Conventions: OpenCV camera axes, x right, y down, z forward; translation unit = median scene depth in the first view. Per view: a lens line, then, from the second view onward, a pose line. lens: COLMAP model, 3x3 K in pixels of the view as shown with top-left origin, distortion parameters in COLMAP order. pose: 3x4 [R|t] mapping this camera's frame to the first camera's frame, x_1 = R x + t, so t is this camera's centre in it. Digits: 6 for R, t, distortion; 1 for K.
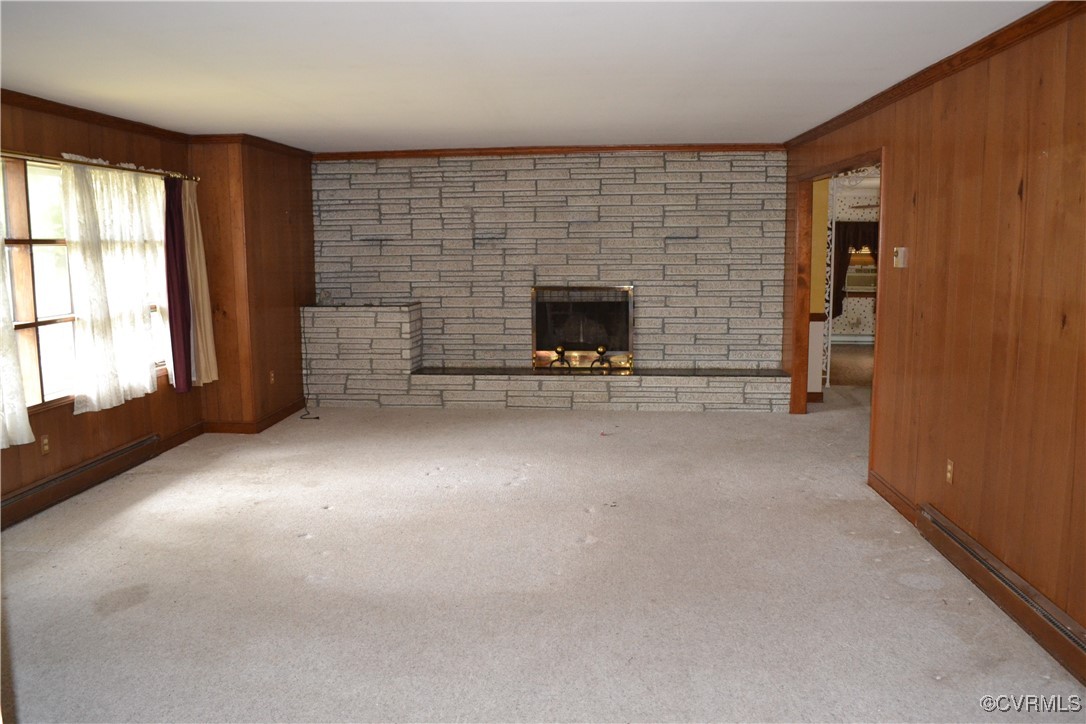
lens RADIAL K [[874.5, 0, 543.0], [0, 874.5, 362.0], [0, 0, 1]] dist [-0.077334, 0.006975]
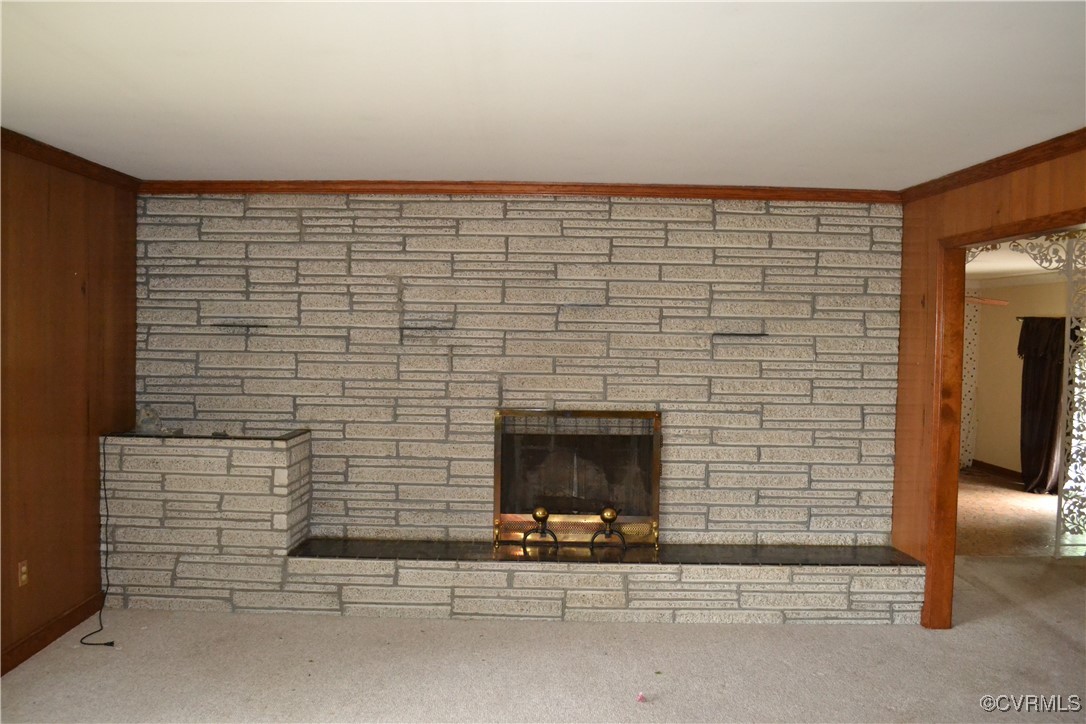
lens RADIAL K [[874.5, 0, 543.0], [0, 874.5, 362.0], [0, 0, 1]] dist [-0.077334, 0.006975]
pose [[0.994902, 0.021978, 0.098424, -0.041054], [-0.012026, 0.994855, -0.100595, -0.058282], [-0.100129, 0.098899, 0.990047, 0.394112]]
